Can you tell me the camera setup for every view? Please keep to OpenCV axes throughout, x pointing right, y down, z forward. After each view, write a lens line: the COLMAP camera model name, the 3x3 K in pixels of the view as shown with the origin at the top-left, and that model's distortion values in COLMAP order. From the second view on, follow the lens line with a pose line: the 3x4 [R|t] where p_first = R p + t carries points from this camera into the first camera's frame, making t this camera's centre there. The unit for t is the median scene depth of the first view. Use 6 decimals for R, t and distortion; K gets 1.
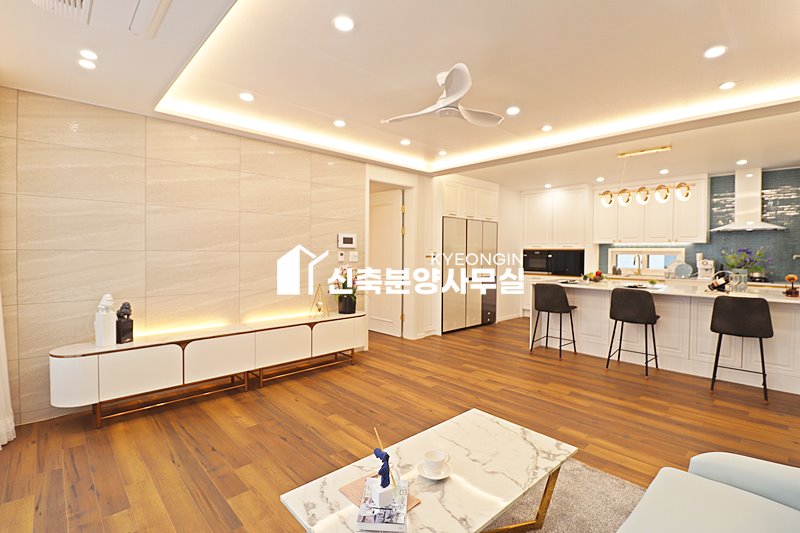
lens RADIAL K [[369.8, 0, 398.5], [0, 369.8, 257.7], [0, 0, 1]] dist [-0.005657, -0.009489]
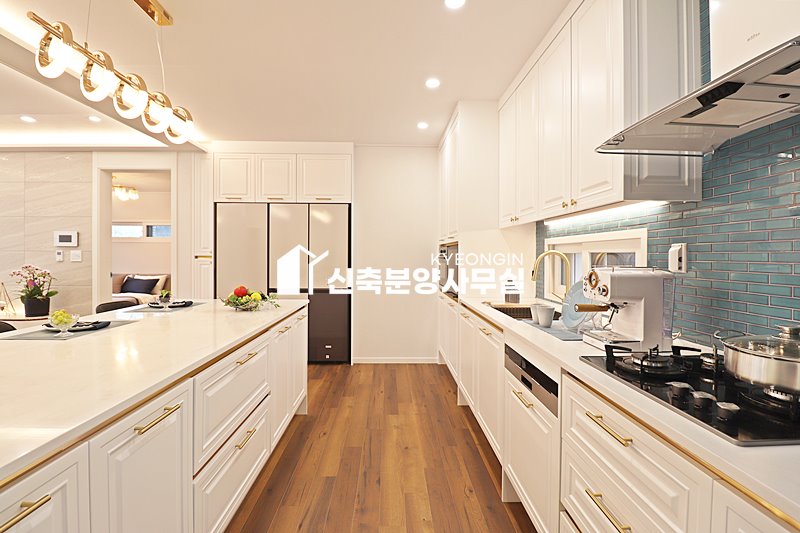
lens RADIAL K [[369.8, 0, 398.5], [0, 369.8, 257.0], [0, 0, 1]] dist [-0.005657, -0.009489]
pose [[0.749176, -0.001231, -0.662370, 1.250098], [-0.009385, 0.999878, -0.012473, 0.003976], [0.662304, 0.015560, 0.749073, 0.989093]]
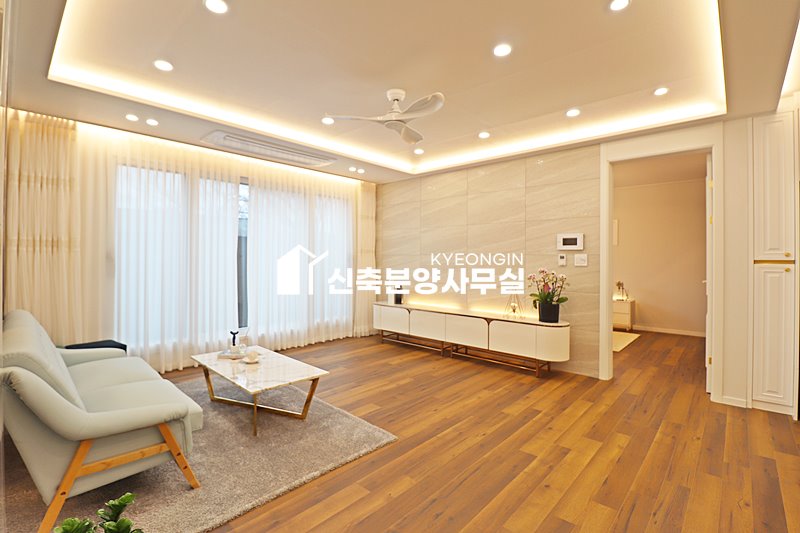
lens RADIAL K [[369.8, 0, 397.2], [0, 369.8, 258.6], [0, 0, 1]] dist [-0.005657, -0.009489]
pose [[0.071286, -0.006852, -0.997432, 0.802004], [-0.020784, 0.999749, -0.008353, 0.010858], [0.997239, 0.021326, 0.071125, 0.606974]]
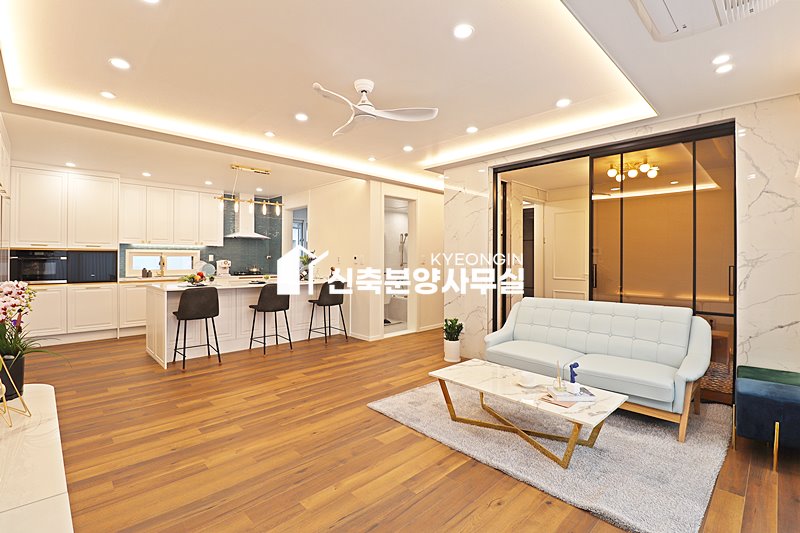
lens RADIAL K [[369.8, 0, 395.8], [0, 369.8, 265.6], [0, 0, 1]] dist [-0.005657, -0.009489]
pose [[-0.010977, -0.028560, 0.999532, -0.584238], [0.010424, 0.999534, 0.028675, -0.006683], [-0.999885, 0.010734, -0.010674, 0.601927]]
